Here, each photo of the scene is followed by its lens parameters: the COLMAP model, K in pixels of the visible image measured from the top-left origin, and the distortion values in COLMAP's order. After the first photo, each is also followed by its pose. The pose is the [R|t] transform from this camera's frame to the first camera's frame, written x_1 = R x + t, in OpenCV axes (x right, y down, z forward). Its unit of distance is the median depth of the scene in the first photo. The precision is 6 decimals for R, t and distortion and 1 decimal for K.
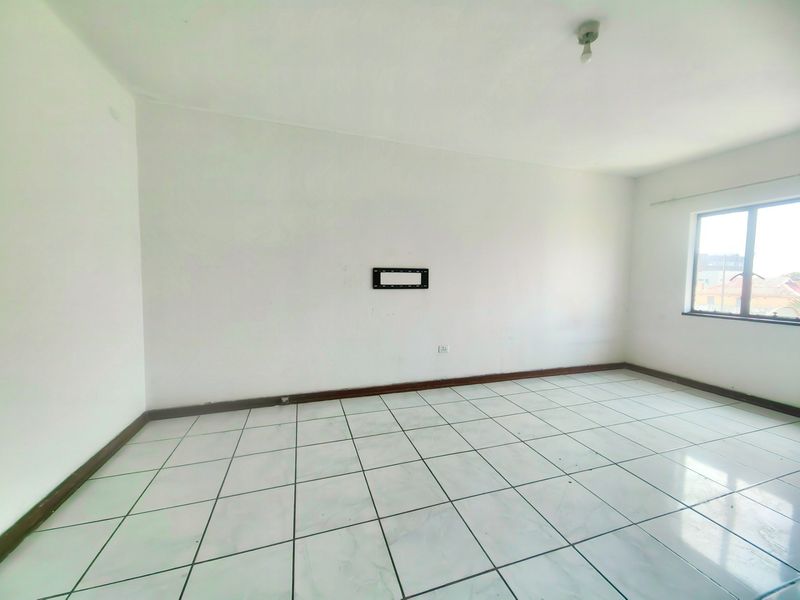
lens RADIAL K [[312.4, 0, 399.6], [0, 312.4, 300.8], [0, 0, 1]] dist [0.015782, 0.000035]
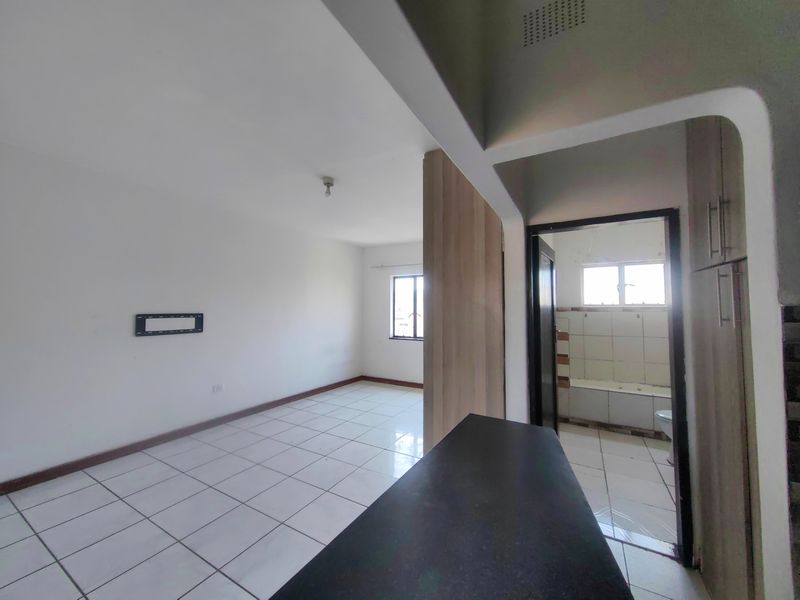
lens RADIAL K [[312.4, 0, 403.2], [0, 312.4, 300.0], [0, 0, 1]] dist [0.015782, 0.000035]
pose [[0.738530, 0.016032, 0.674030, -0.127366], [0.047040, 0.996056, -0.075233, -0.036479], [-0.672578, 0.087269, 0.734863, -0.245486]]
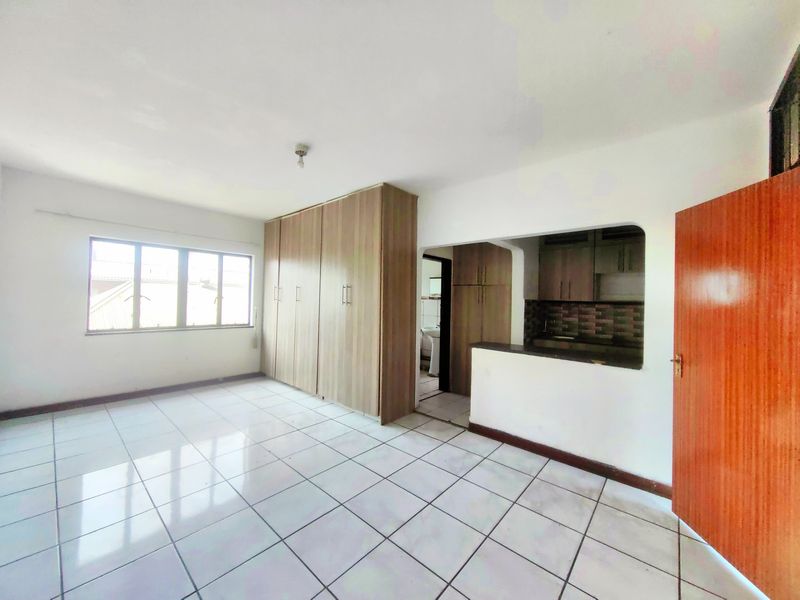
lens RADIAL K [[312.4, 0, 396.9], [0, 312.4, 304.0], [0, 0, 1]] dist [0.015782, 0.000035]
pose [[-0.500234, -0.025966, 0.865501, -0.538576], [0.037740, 0.997947, 0.051752, -0.084826], [-0.865067, 0.058552, -0.498227, 0.789737]]
